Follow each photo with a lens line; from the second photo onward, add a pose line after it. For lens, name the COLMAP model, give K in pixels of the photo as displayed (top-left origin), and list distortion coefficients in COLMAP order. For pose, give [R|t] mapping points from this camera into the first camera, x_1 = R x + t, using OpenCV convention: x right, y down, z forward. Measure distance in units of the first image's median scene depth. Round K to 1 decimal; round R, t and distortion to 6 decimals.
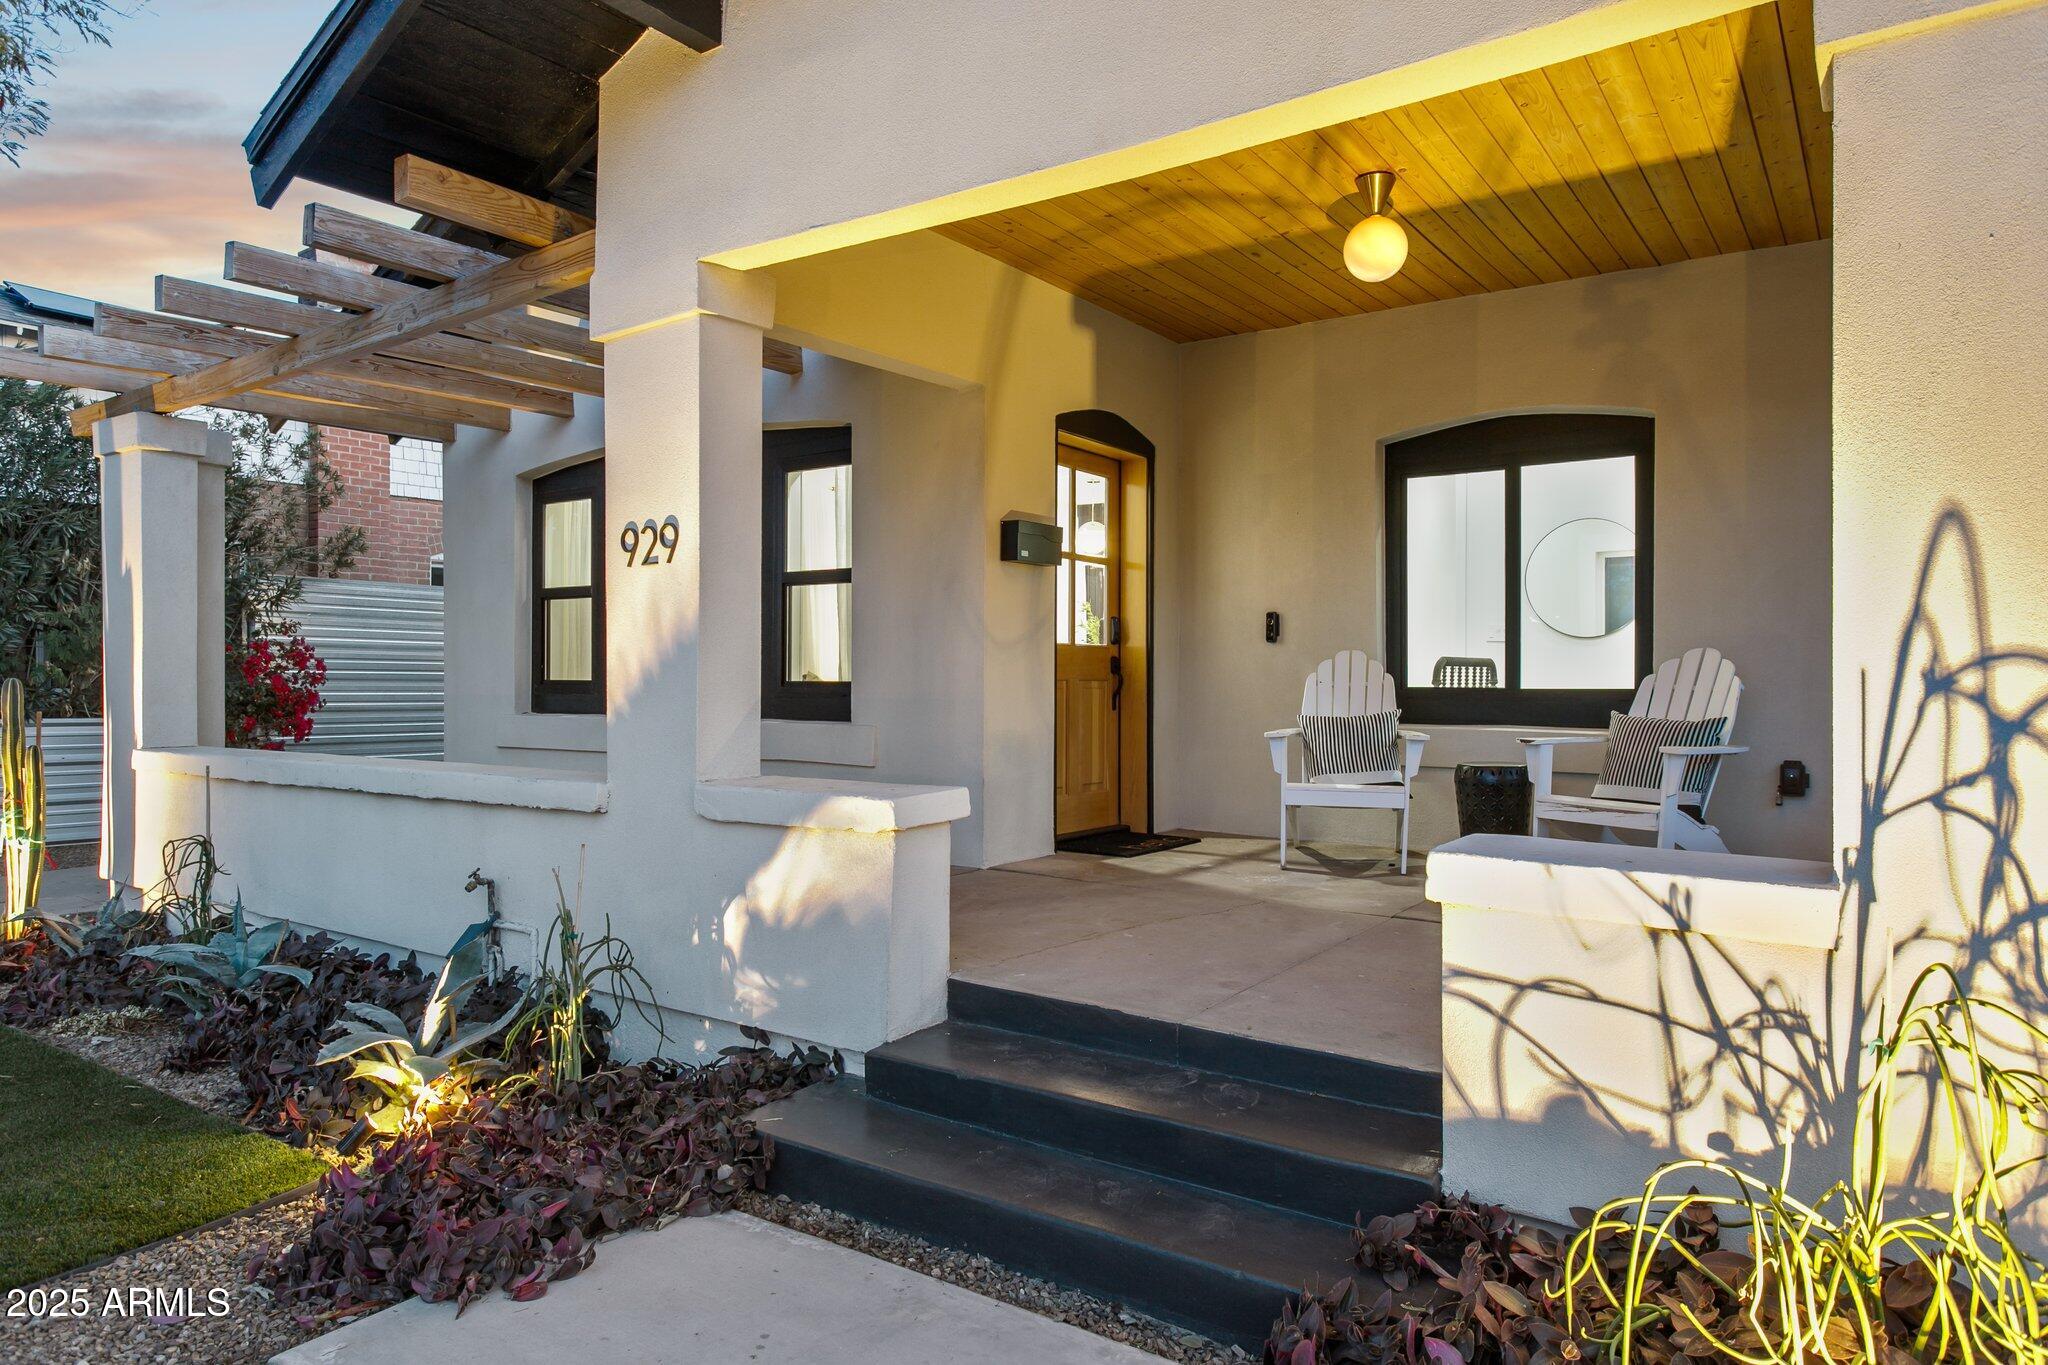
lens RADIAL K [[1297.4, 0, 1036.3], [0, 1297.4, 679.4], [0, 0, 1]] dist [0.004669, 0.001105]
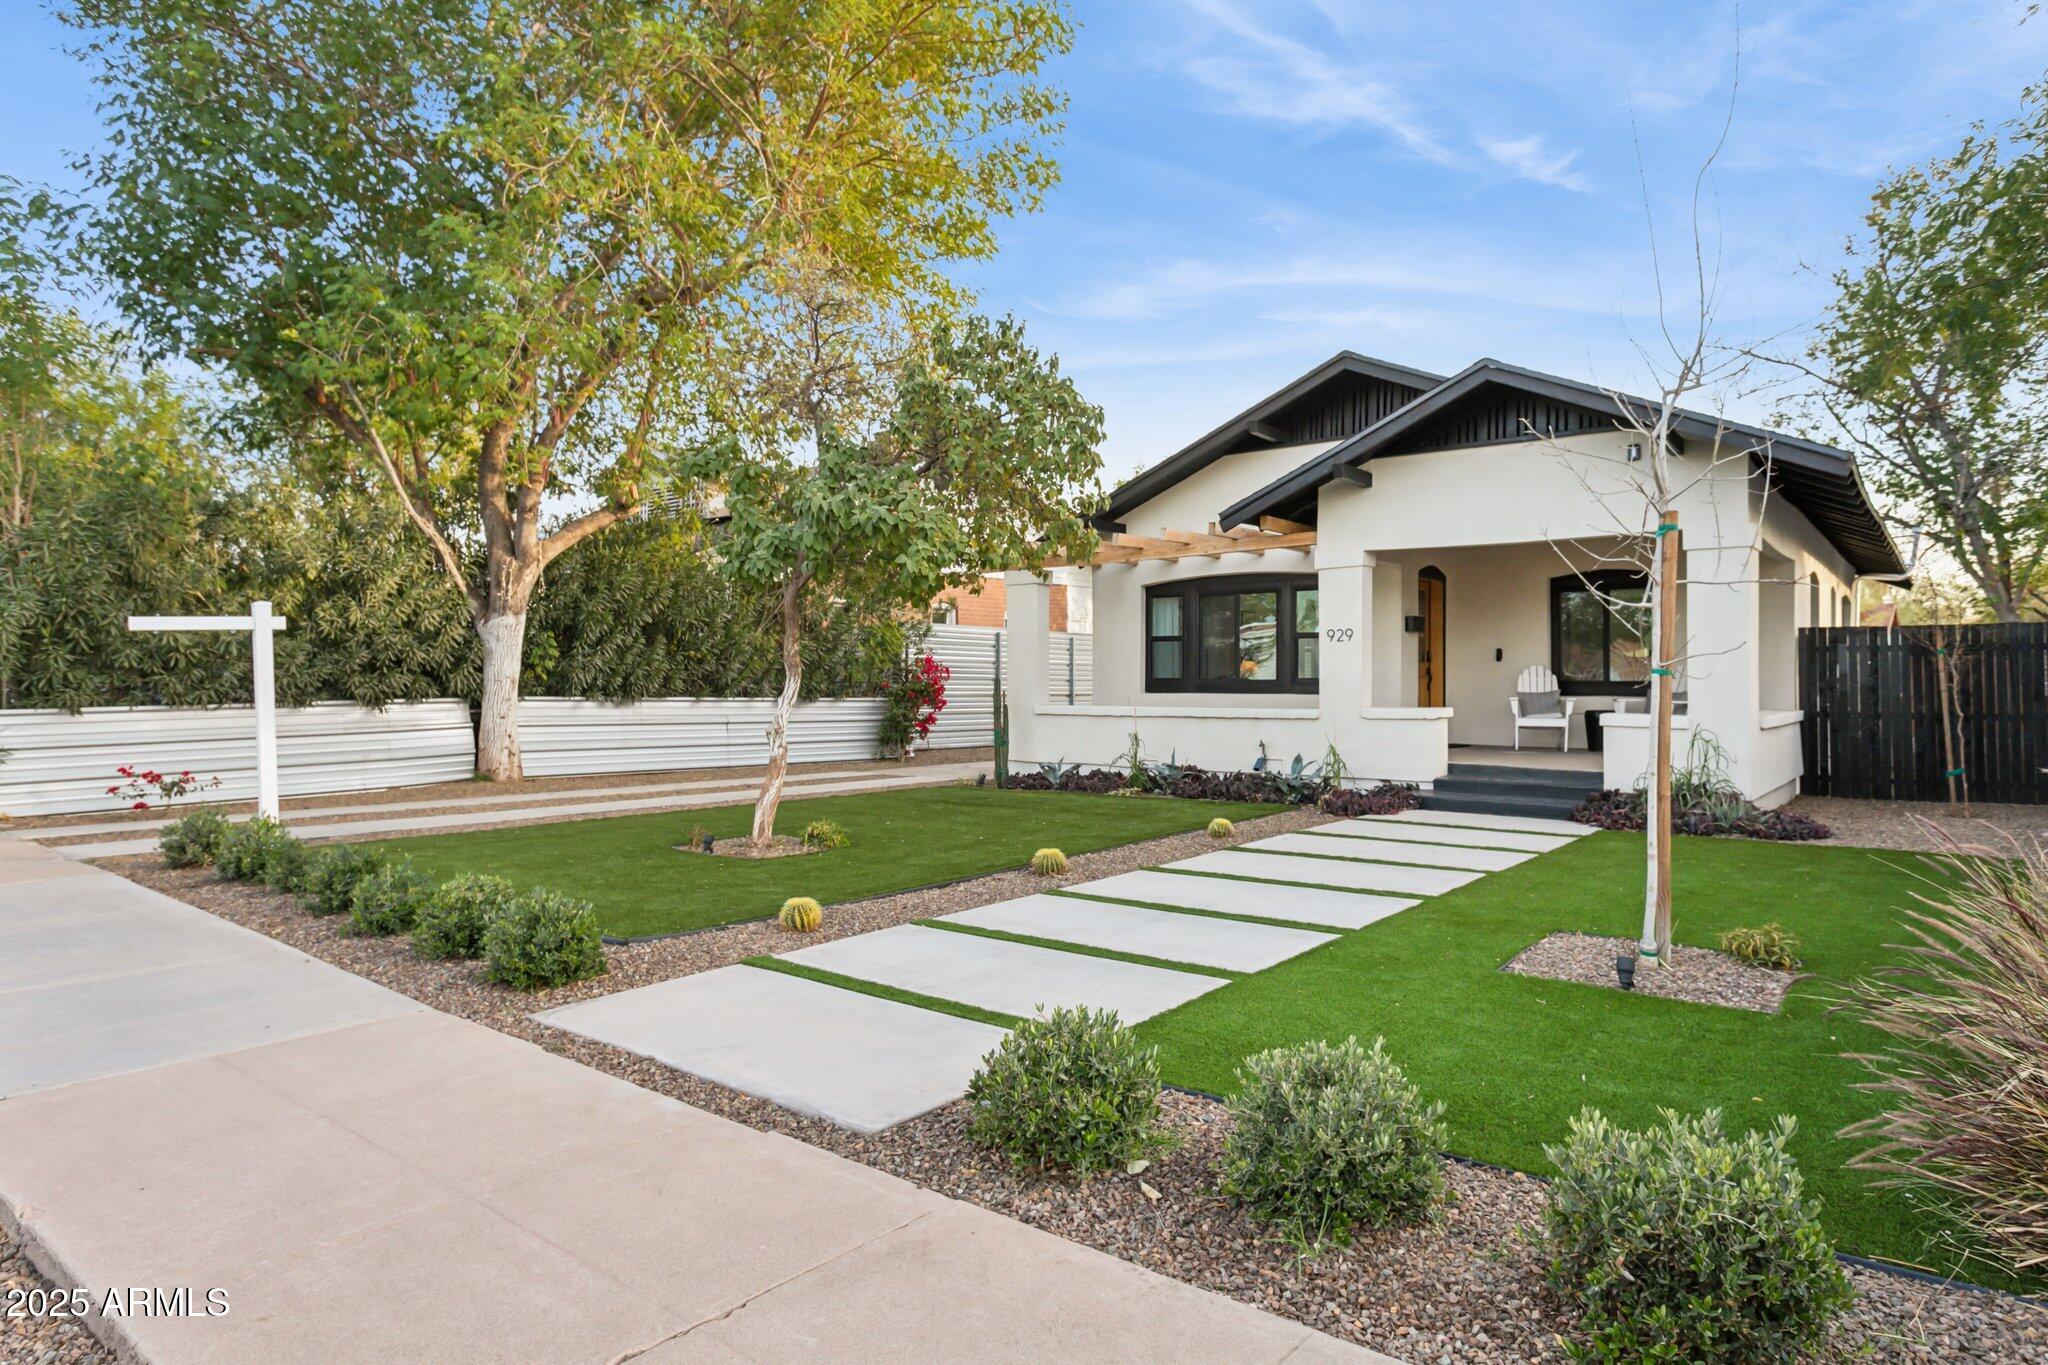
lens RADIAL K [[1247.1, 0, 1017.1], [0, 1247.1, 680.3], [0, 0, 1]] dist [0.039214, 0.000558]
pose [[0.998920, -0.001357, -0.046444, -0.952850], [0.001322, 0.999999, -0.000785, 0.010104], [0.046445, 0.000723, 0.998921, -2.132257]]
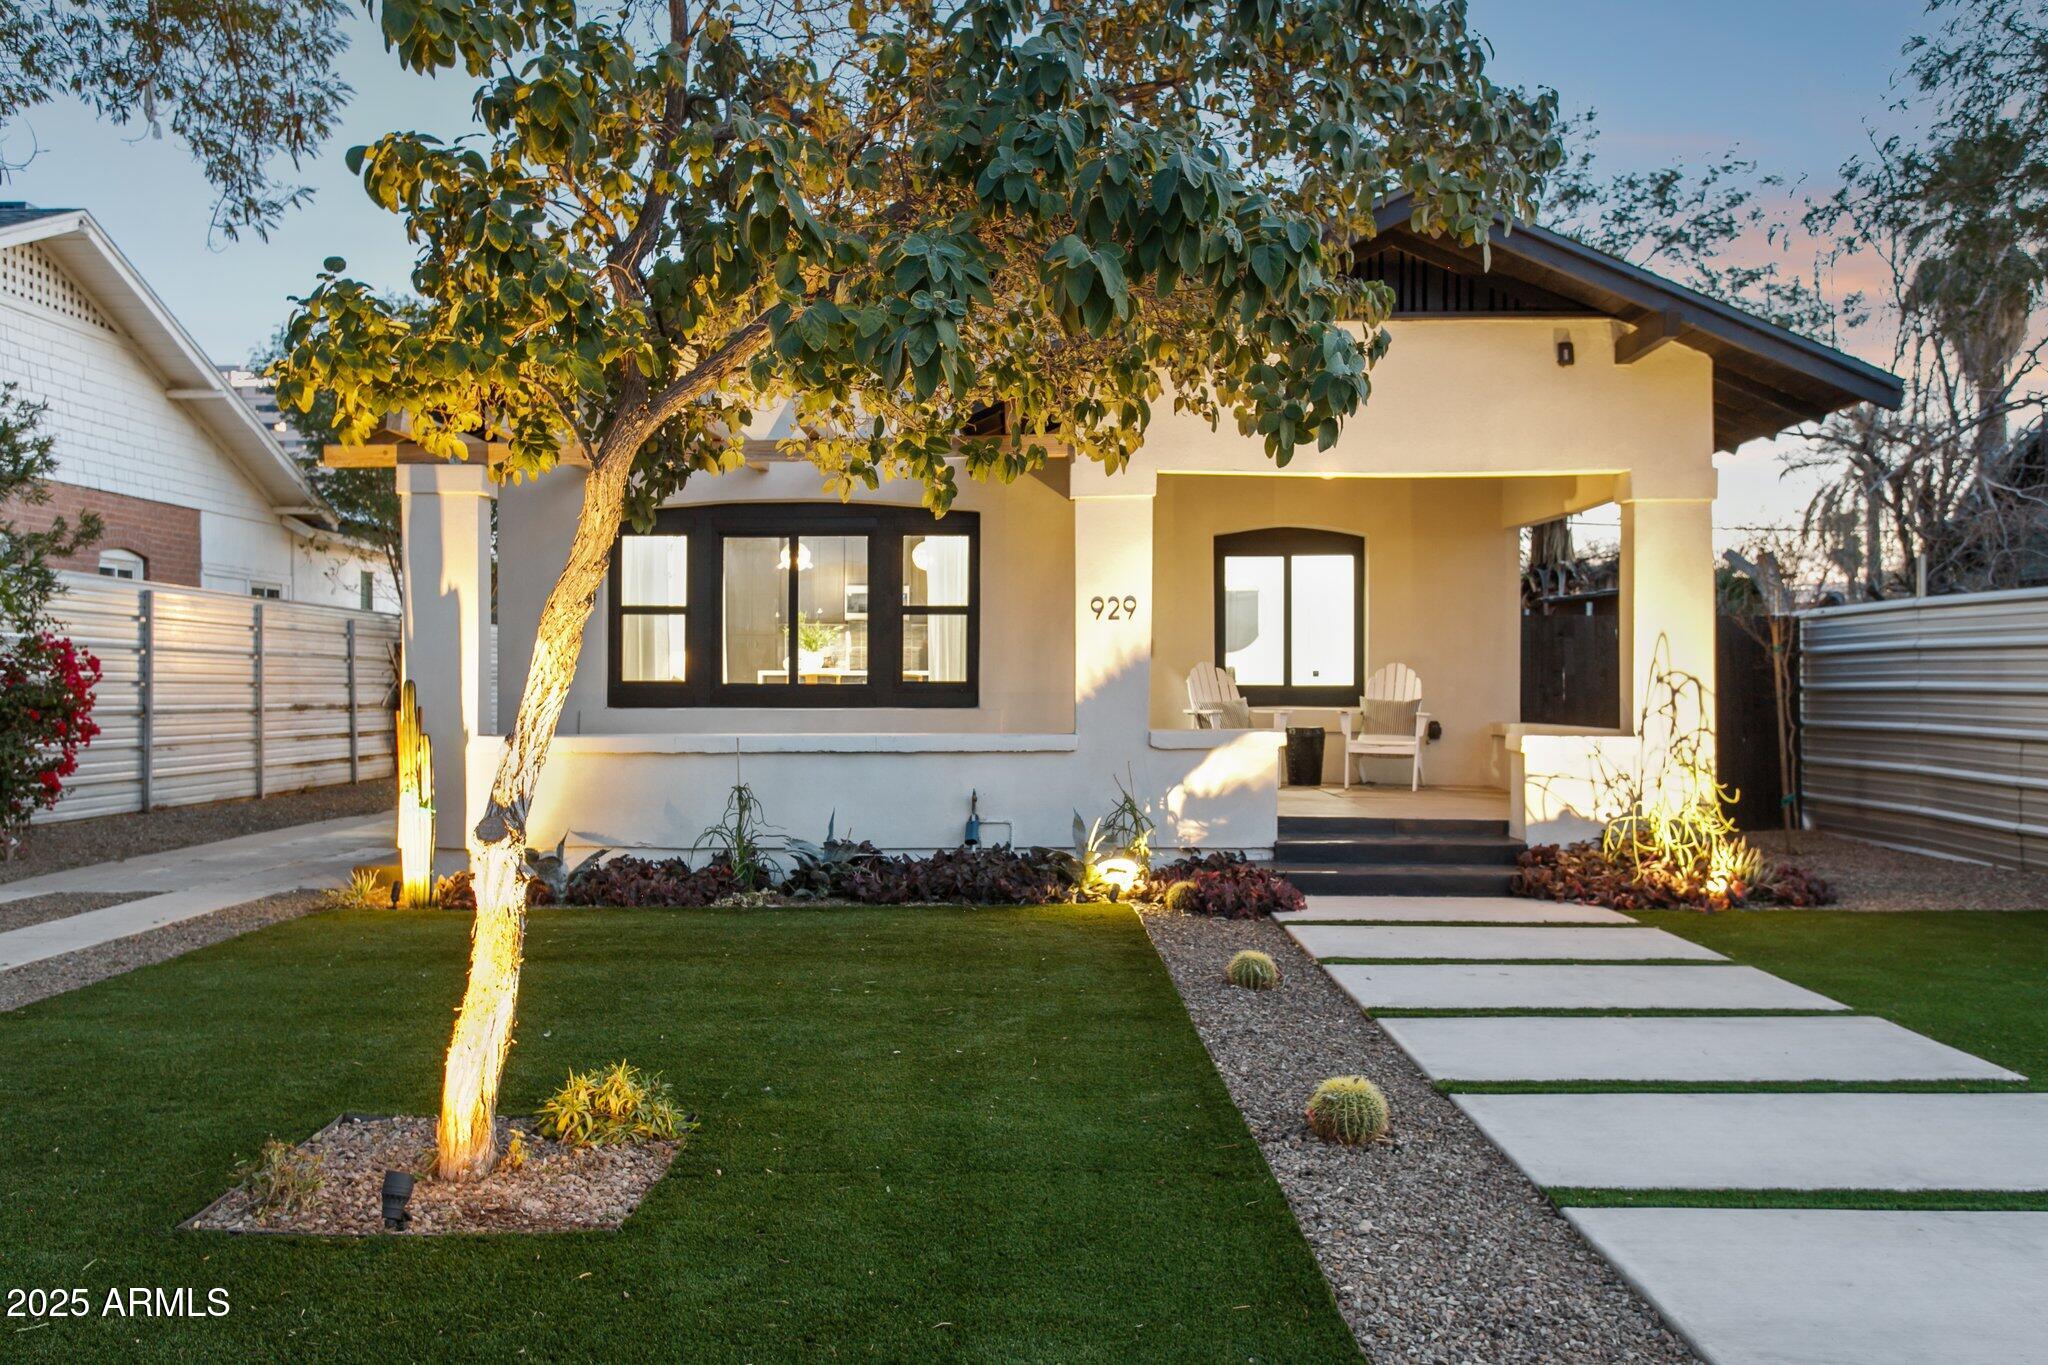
lens RADIAL K [[1748.7, 0, 1038.5], [0, 1748.7, 672.1], [0, 0, 1]] dist [-0.036537, 0.002835]
pose [[0.815846, 0.002736, 0.578263, -1.882562], [0.001263, 0.999978, -0.006513, 0.006535], [-0.578268, 0.006044, 0.815824, -1.048830]]
